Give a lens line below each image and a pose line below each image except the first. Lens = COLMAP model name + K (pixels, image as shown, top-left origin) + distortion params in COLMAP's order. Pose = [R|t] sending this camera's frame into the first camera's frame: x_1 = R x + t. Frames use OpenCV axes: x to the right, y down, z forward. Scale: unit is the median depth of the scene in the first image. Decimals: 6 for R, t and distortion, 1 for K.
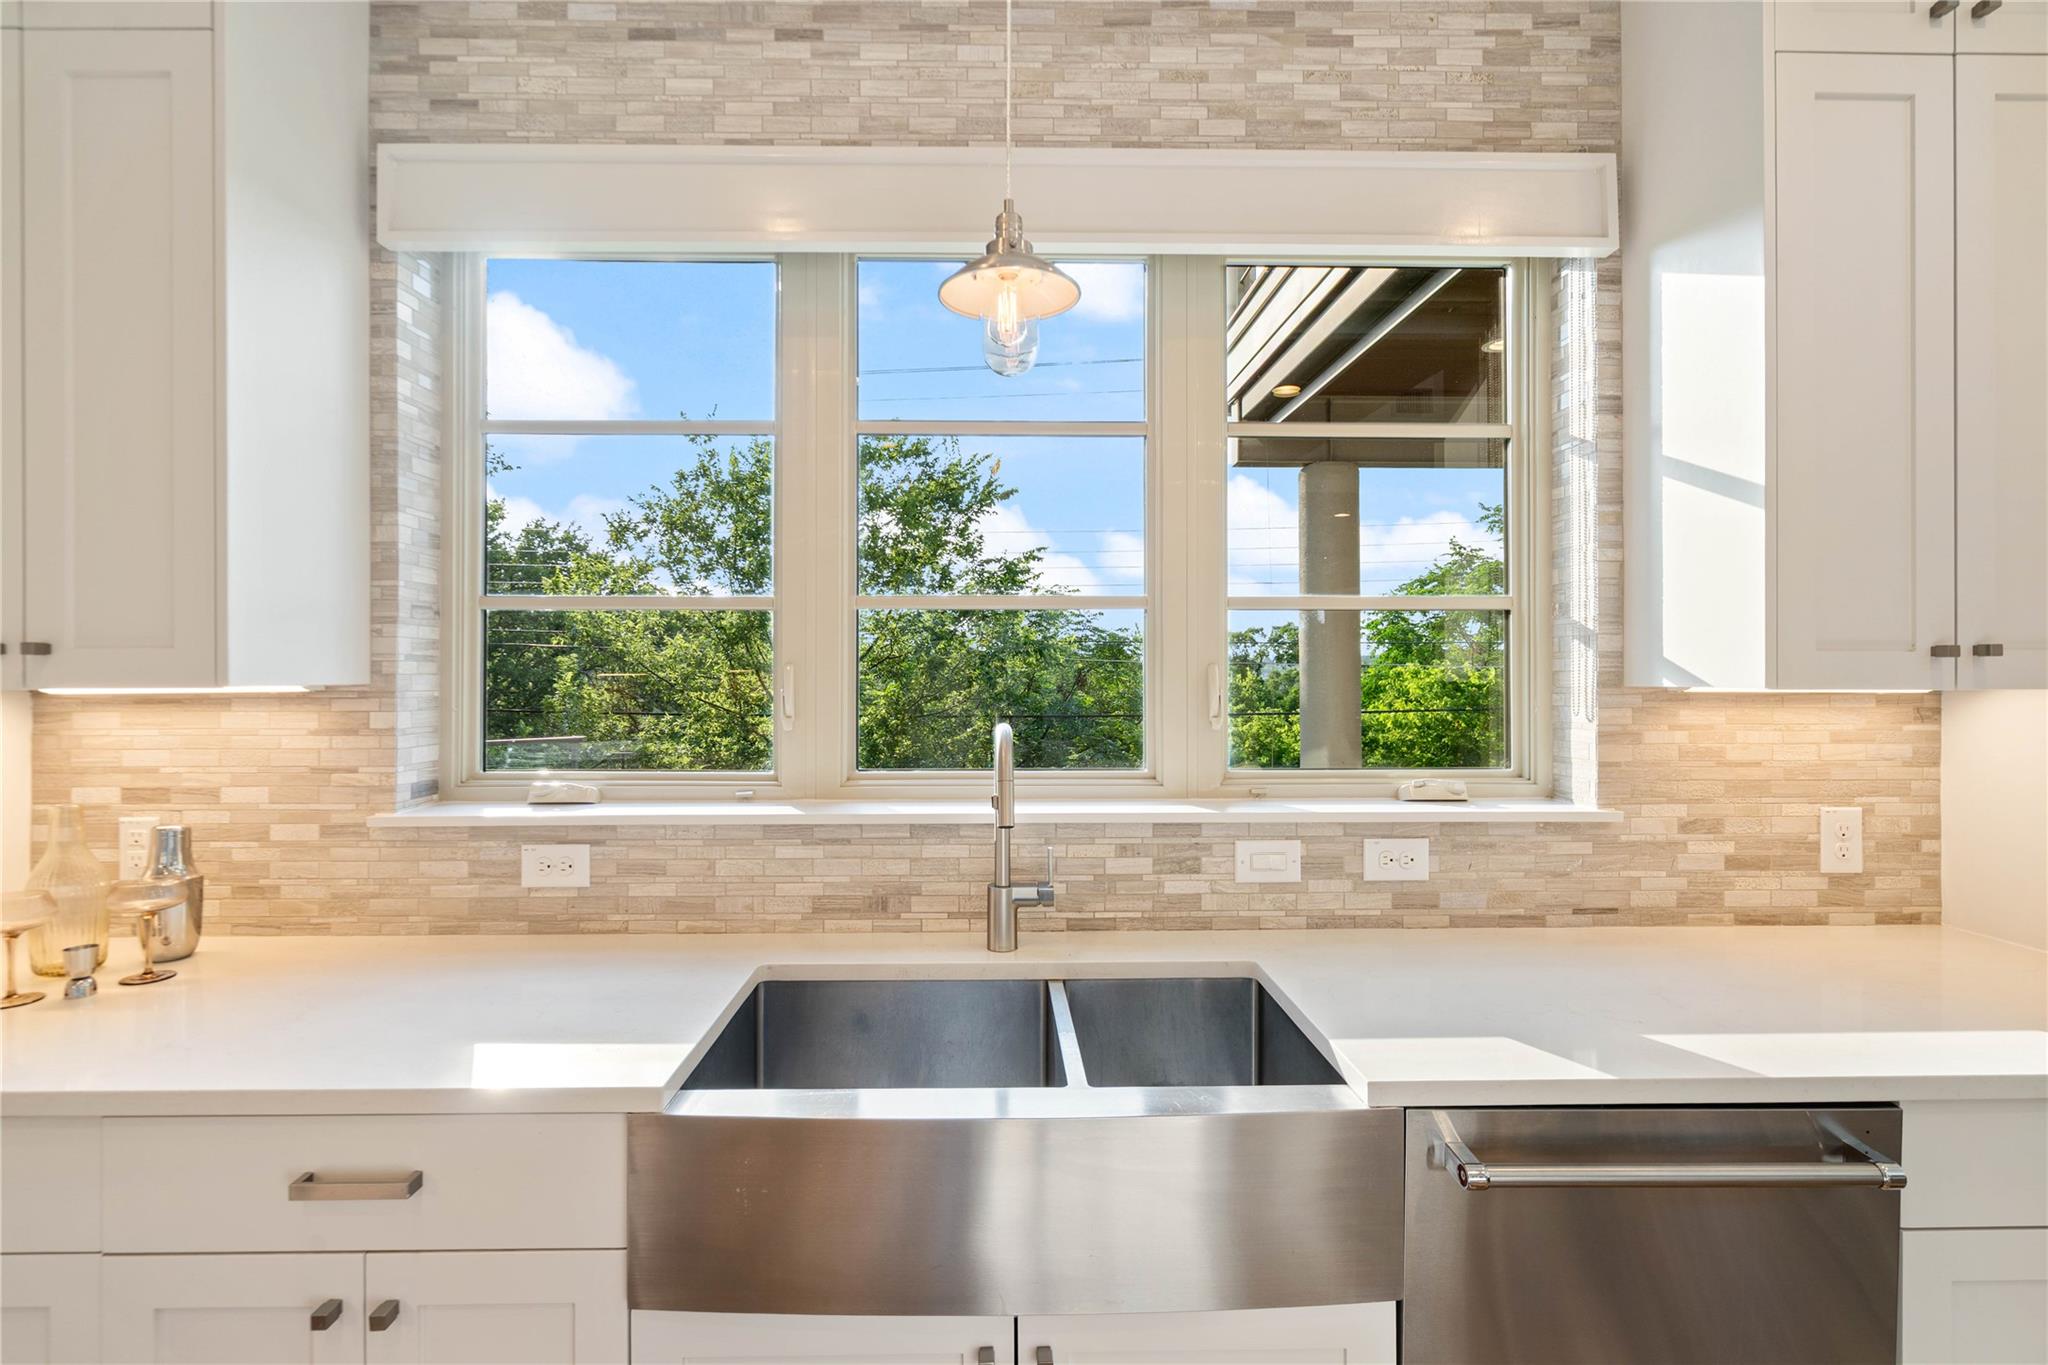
lens RADIAL K [[936.6, 0, 1008.8], [0, 936.6, 671.3], [0, 0, 1]] dist [-0.000400, -0.000774]
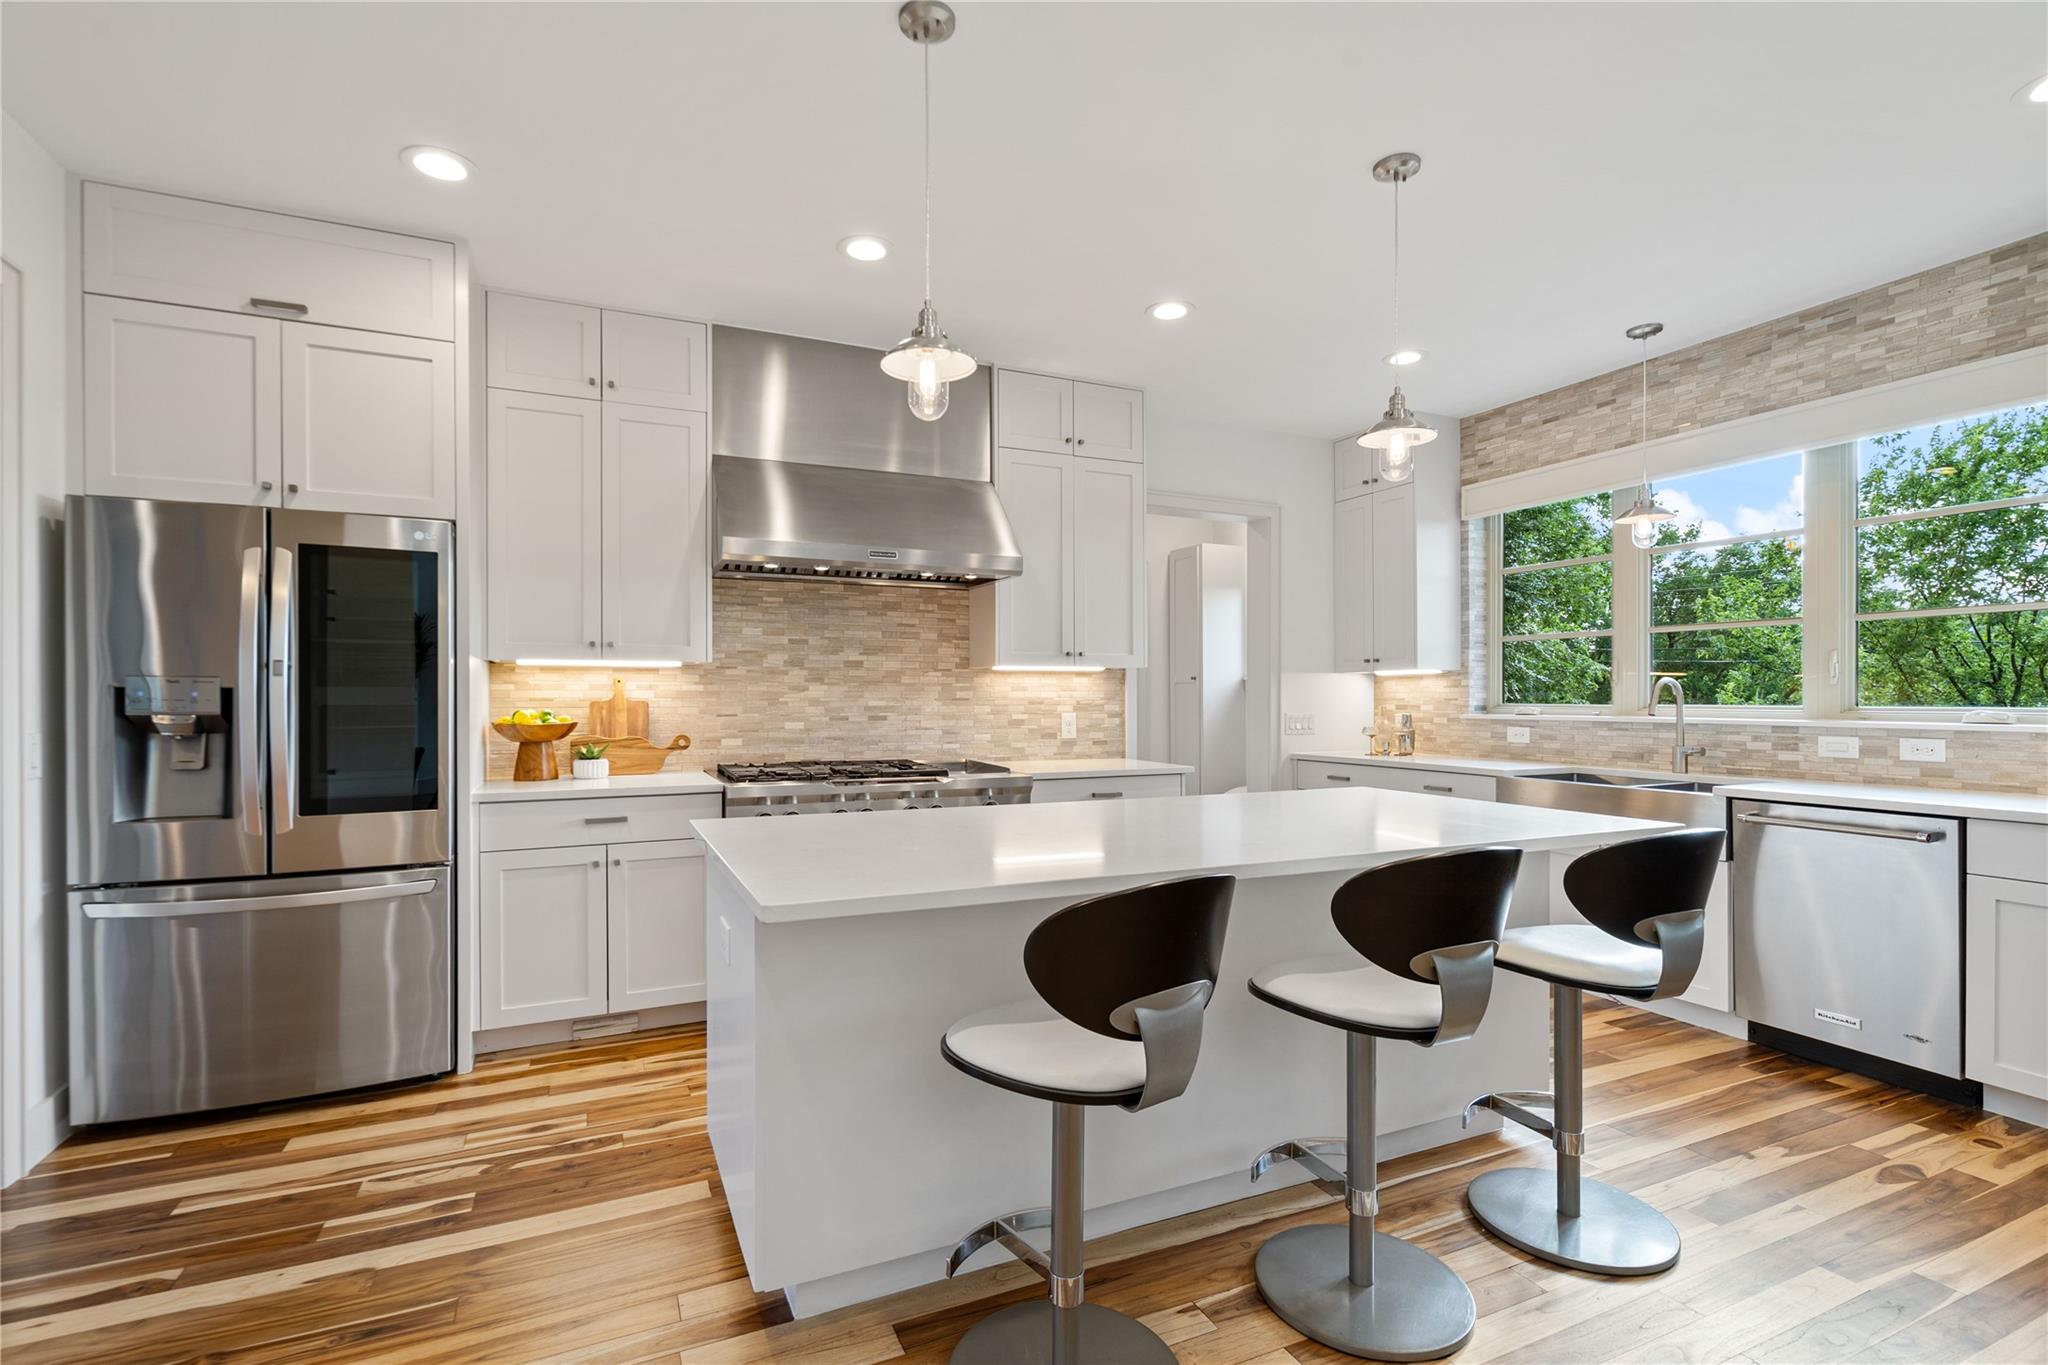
lens RADIAL K [[936.6, 0, 1008.3], [0, 936.6, 694.3], [0, 0, 1]] dist [-0.000400, -0.000774]
pose [[0.395843, -0.001970, -0.918316, 1.419134], [0.004142, 0.999991, -0.000360, 0.083081], [0.918309, -0.003661, 0.395848, -1.431932]]
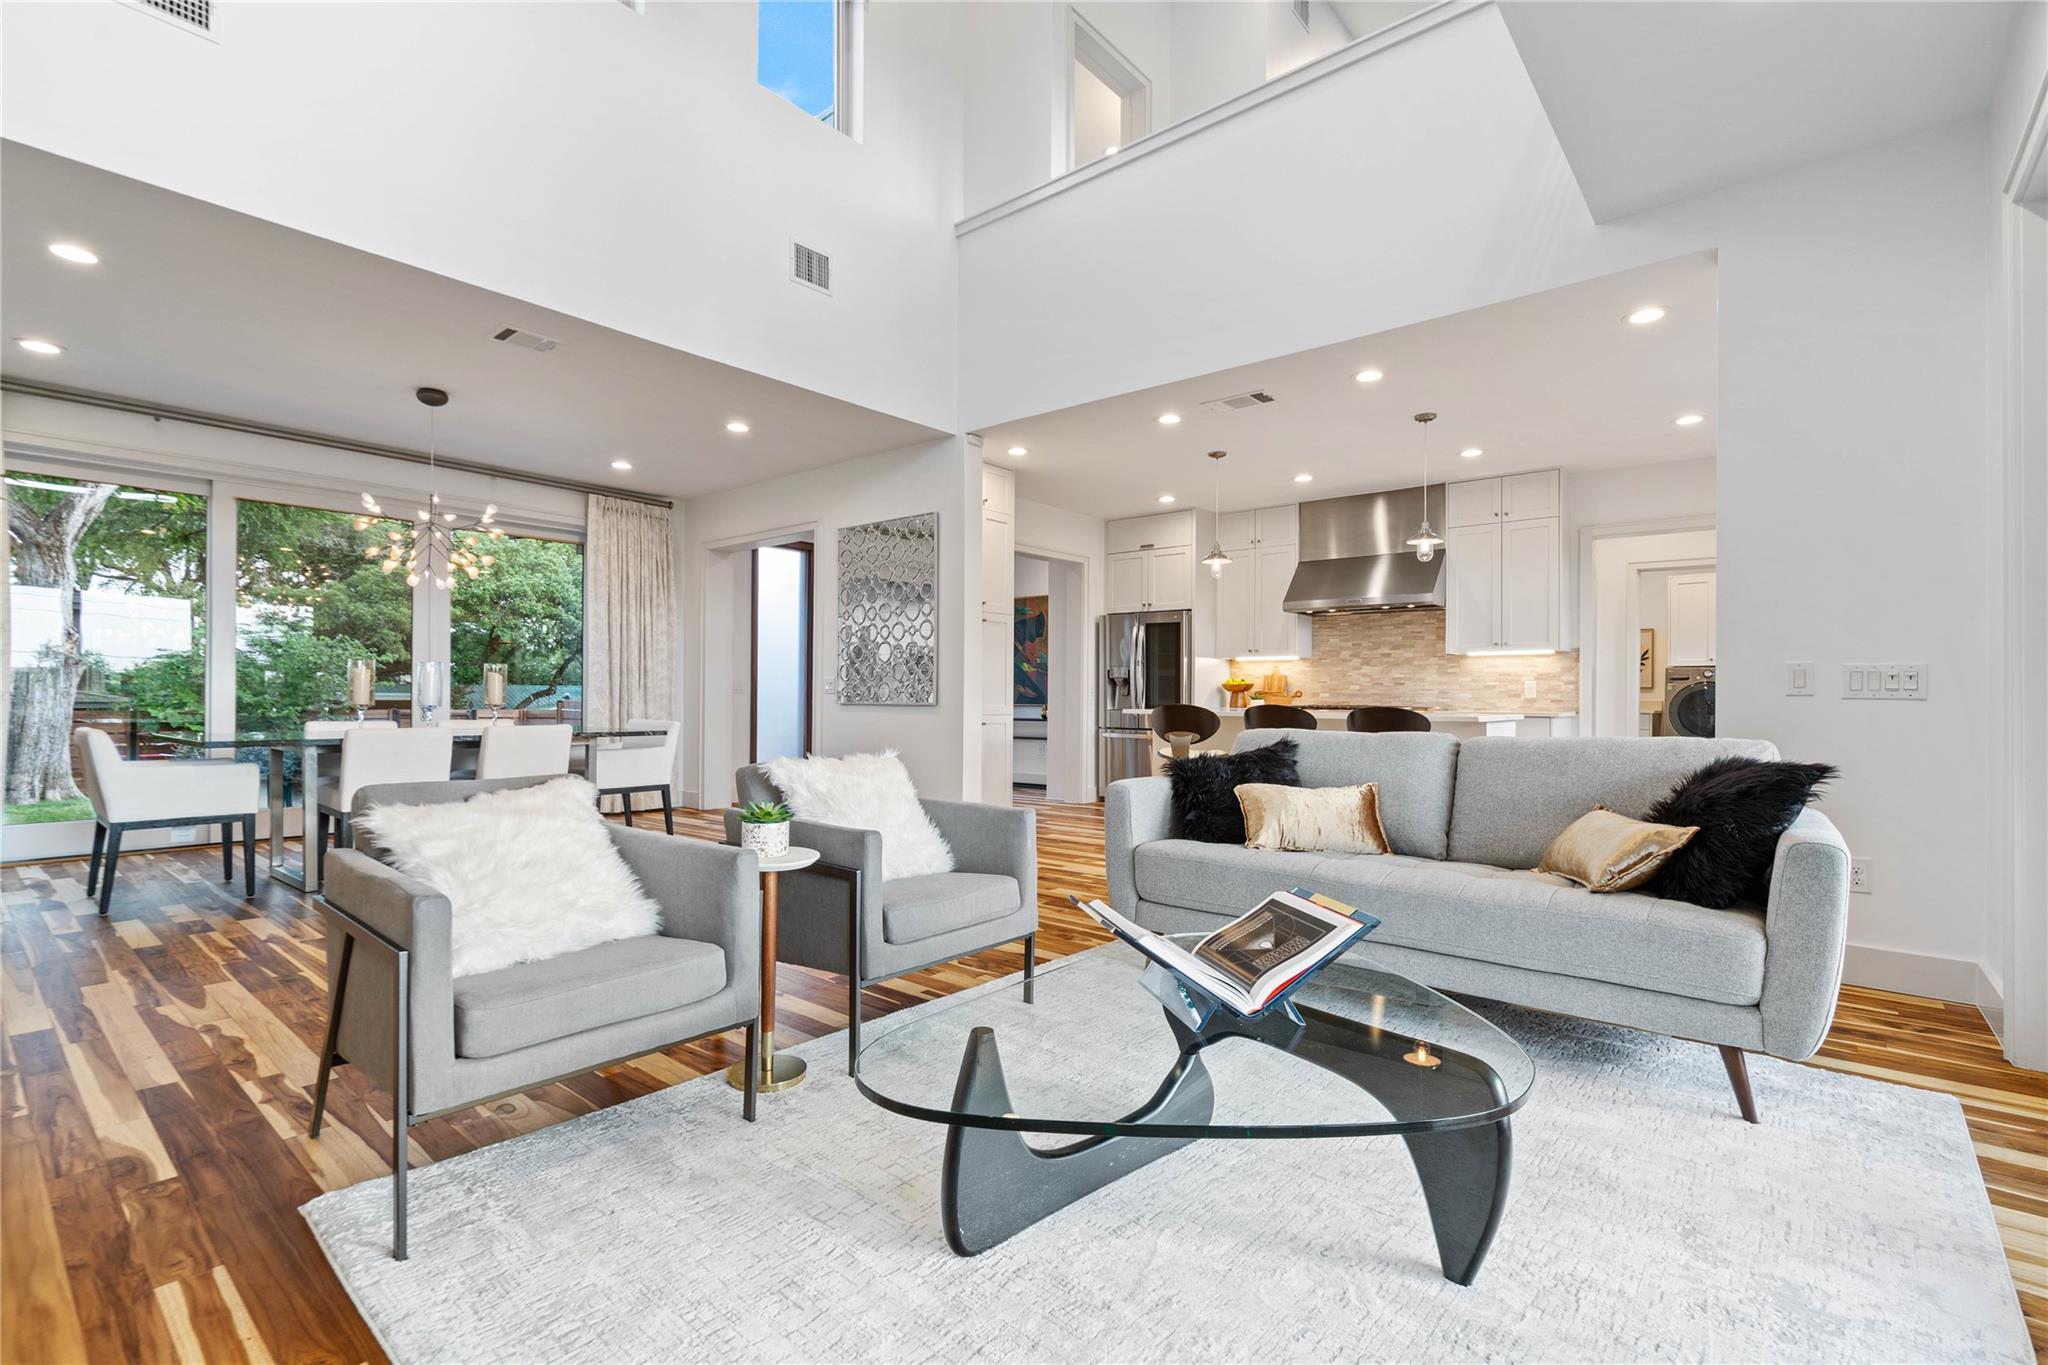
lens RADIAL K [[936.6, 0, 992.2], [0, 936.6, 705.2], [0, 0, 1]] dist [-0.000400, -0.000774]
pose [[-0.679491, 0.001400, -0.733683, 3.696482], [-0.005545, 0.999960, 0.007044, 0.227092], [0.733663, 0.008855, -0.679456, 0.876326]]
